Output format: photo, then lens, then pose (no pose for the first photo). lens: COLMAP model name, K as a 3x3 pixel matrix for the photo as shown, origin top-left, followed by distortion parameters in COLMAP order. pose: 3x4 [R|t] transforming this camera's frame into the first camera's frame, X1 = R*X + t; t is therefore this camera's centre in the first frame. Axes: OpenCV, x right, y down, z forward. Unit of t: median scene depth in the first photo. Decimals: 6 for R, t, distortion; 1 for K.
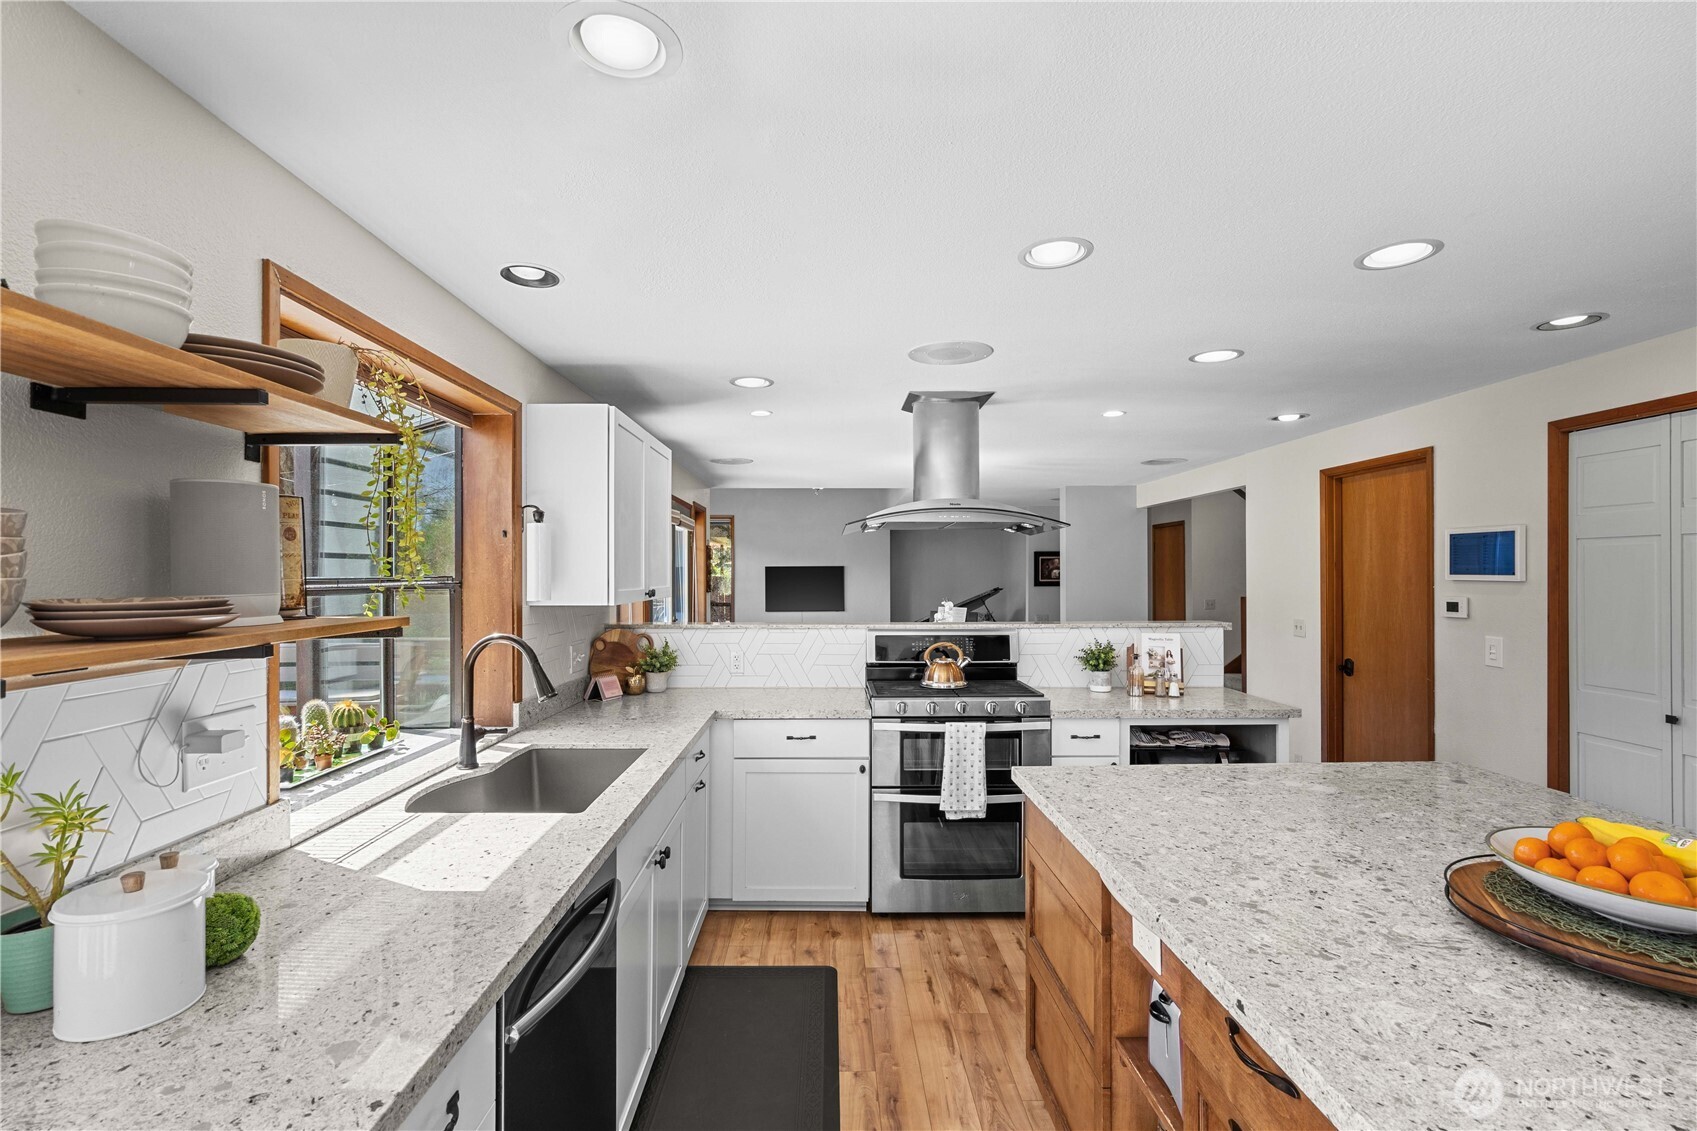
lens RADIAL K [[780.0, 0, 856.1], [0, 780.0, 566.2], [0, 0, 1]] dist [-0.001223, -0.000278]
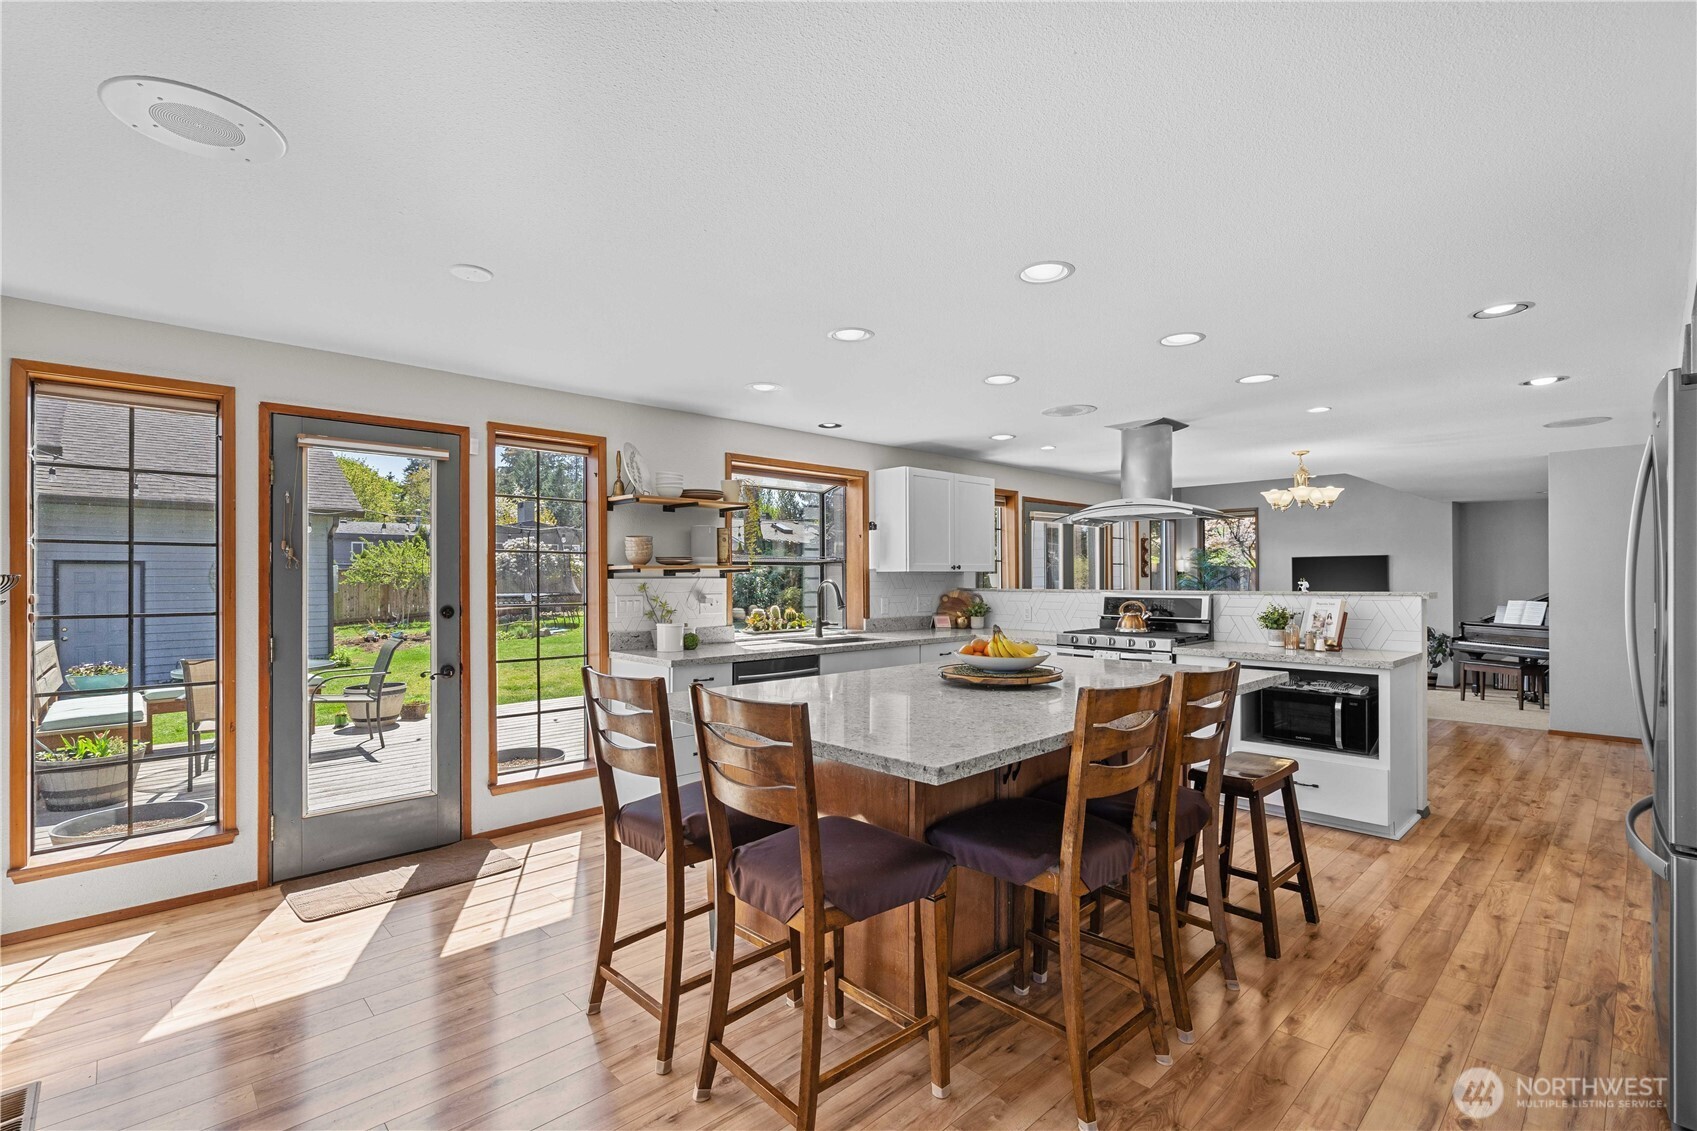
lens RADIAL K [[780.0, 0, 830.4], [0, 780.0, 575.7], [0, 0, 1]] dist [-0.001223, -0.000278]
pose [[0.673766, -0.002566, -0.738941, 0.769329], [0.011651, 0.999907, 0.007151, 0.035582], [0.738853, -0.013427, 0.673733, -0.336448]]
